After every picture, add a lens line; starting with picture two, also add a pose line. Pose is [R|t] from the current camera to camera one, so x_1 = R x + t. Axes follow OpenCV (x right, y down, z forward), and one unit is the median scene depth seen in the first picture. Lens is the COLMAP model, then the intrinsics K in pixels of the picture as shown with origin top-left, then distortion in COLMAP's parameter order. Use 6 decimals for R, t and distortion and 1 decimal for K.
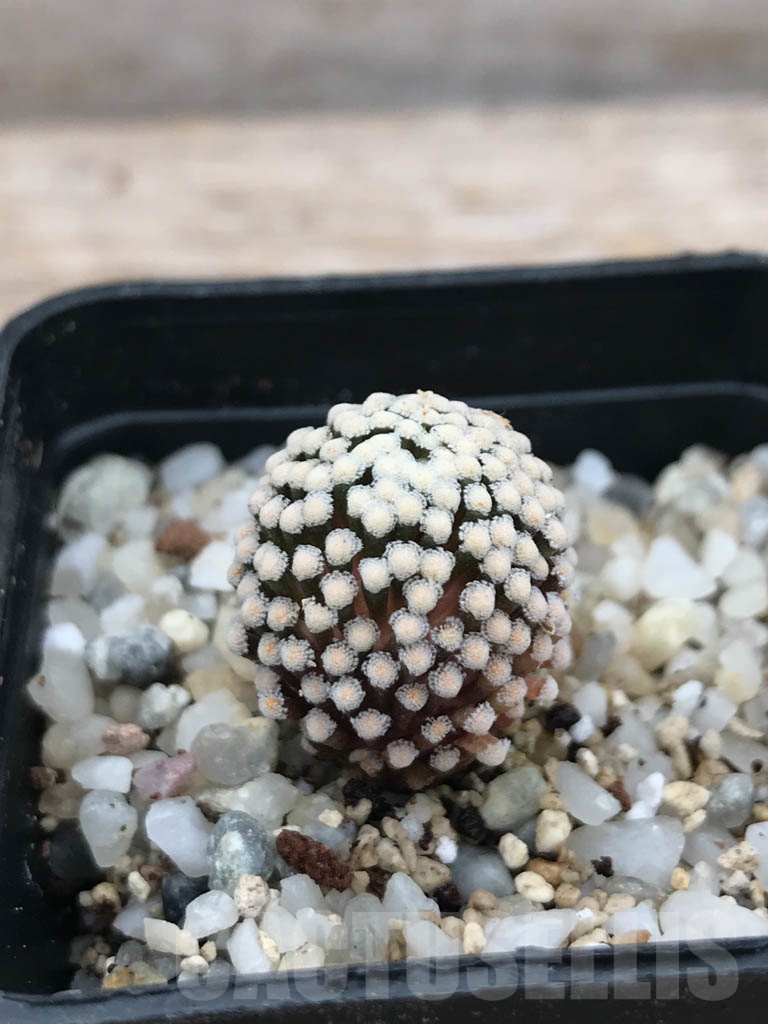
lens RADIAL K [[1634.9, 0, 384.0], [0, 1634.9, 512.0], [0, 0, 1]] dist [-0.011453, -0.088073]
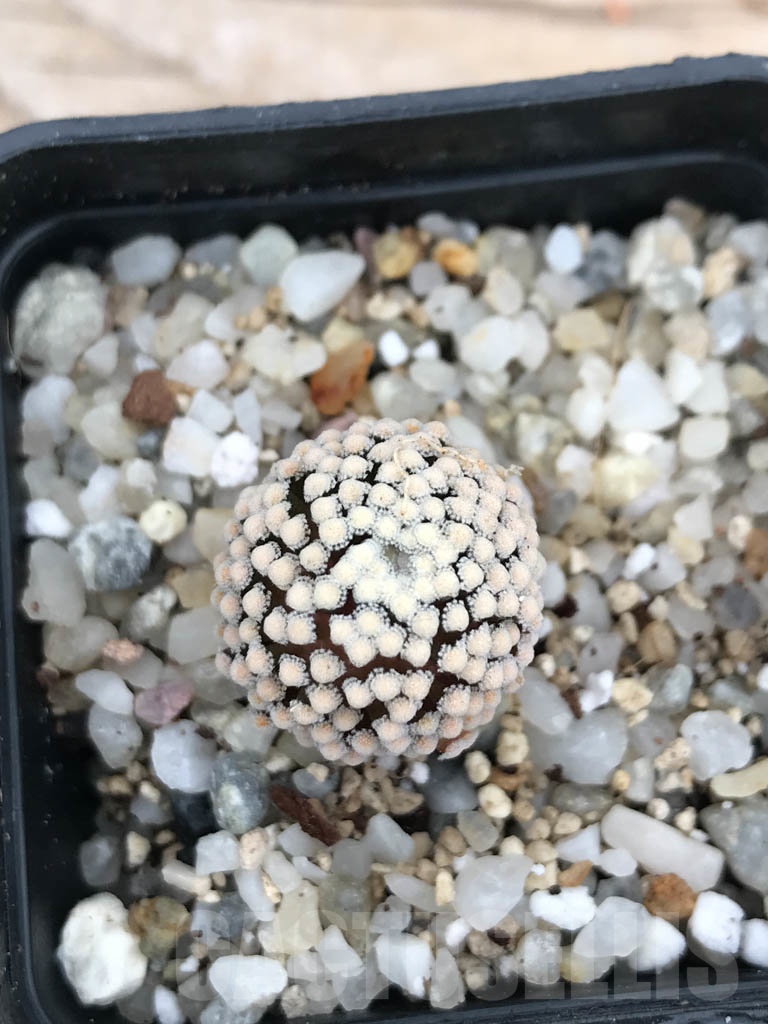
lens RADIAL K [[1570.5, 0, 384.0], [0, 1570.5, 512.0], [0, 0, 1]] dist [0.031571, 0.045922]
pose [[0.999053, -0.029702, 0.031787, -0.016137], [0.005786, 0.814898, 0.579575, -0.591018], [-0.043117, -0.578843, 0.814299, 0.216836]]
